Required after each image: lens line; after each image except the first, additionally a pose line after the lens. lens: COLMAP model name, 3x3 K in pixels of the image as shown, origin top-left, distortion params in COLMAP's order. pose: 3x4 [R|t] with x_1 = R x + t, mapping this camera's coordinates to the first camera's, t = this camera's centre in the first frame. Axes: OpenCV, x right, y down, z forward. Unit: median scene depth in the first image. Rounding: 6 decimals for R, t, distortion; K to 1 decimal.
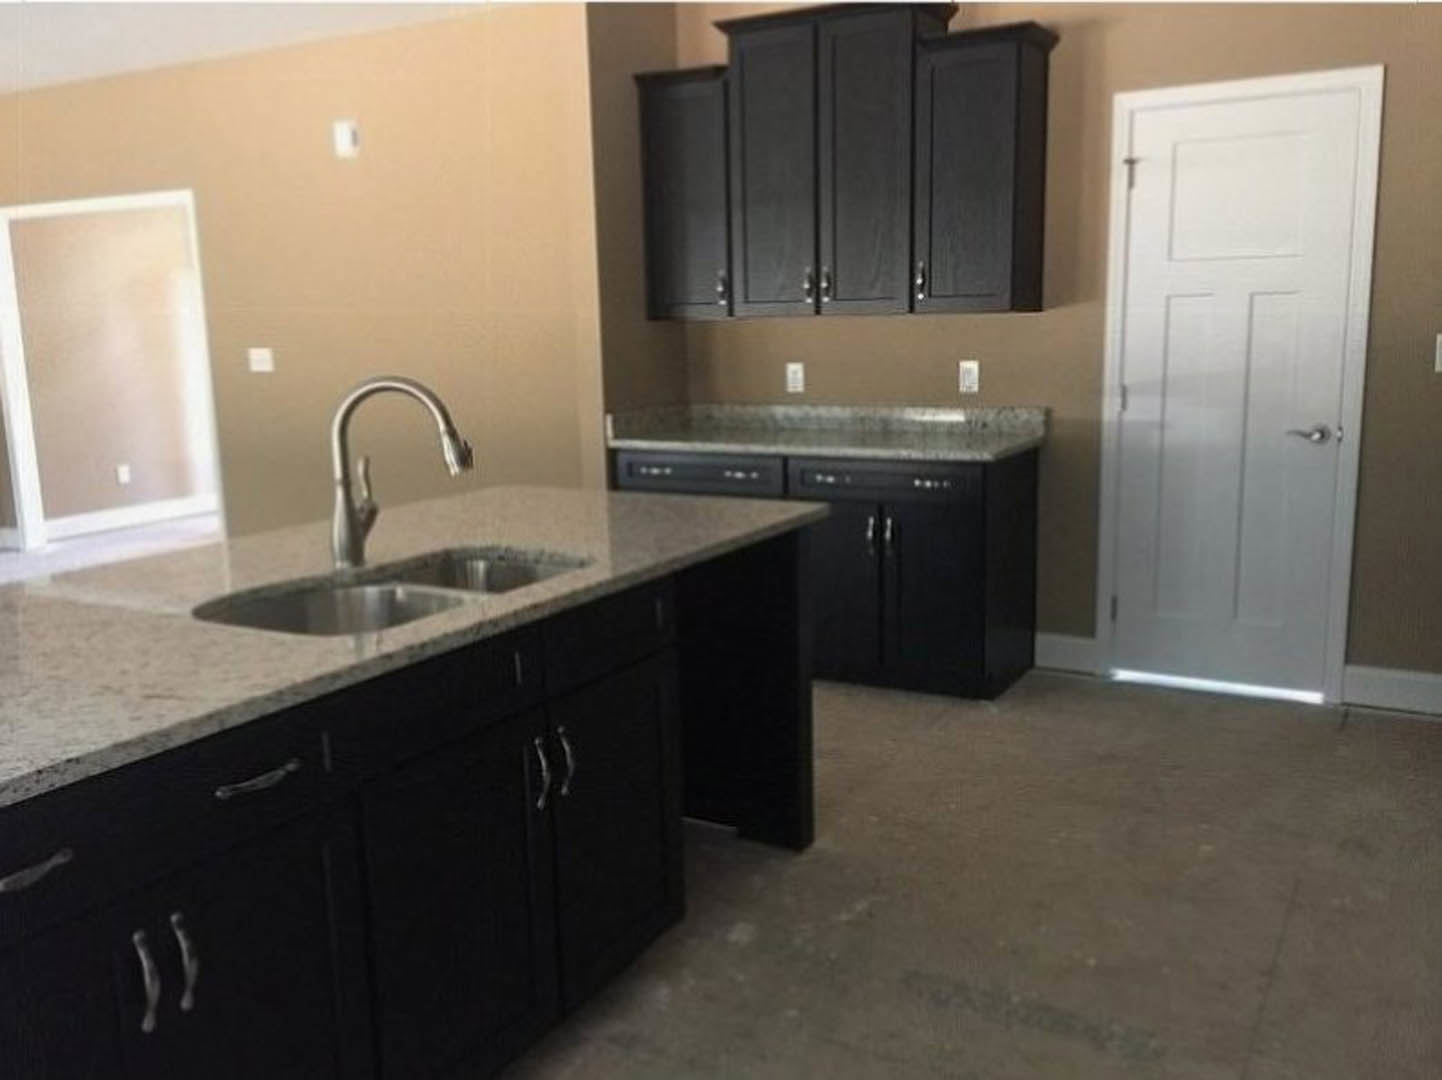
lens RADIAL K [[1285.5, 0, 720.3], [0, 1285.5, 548.4], [0, 0, 1]] dist [0.044825, -0.015395]
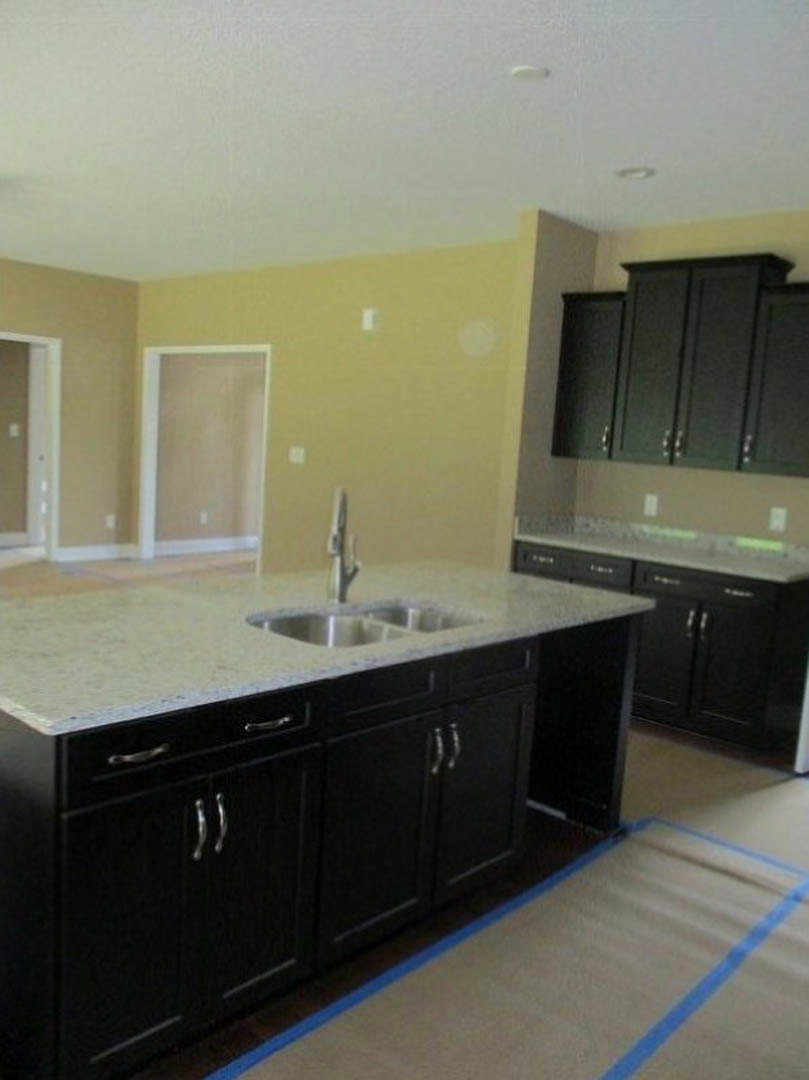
lens RADIAL K [[962.8, 0, 407.0], [0, 962.8, 538.6], [0, 0, 1]] dist [0.044825, -0.015395]
pose [[0.971646, 0.114287, -0.206986, 0.023215], [-0.126760, 0.990772, -0.047994, -0.011878], [0.199591, 0.072871, 0.977166, -0.103837]]
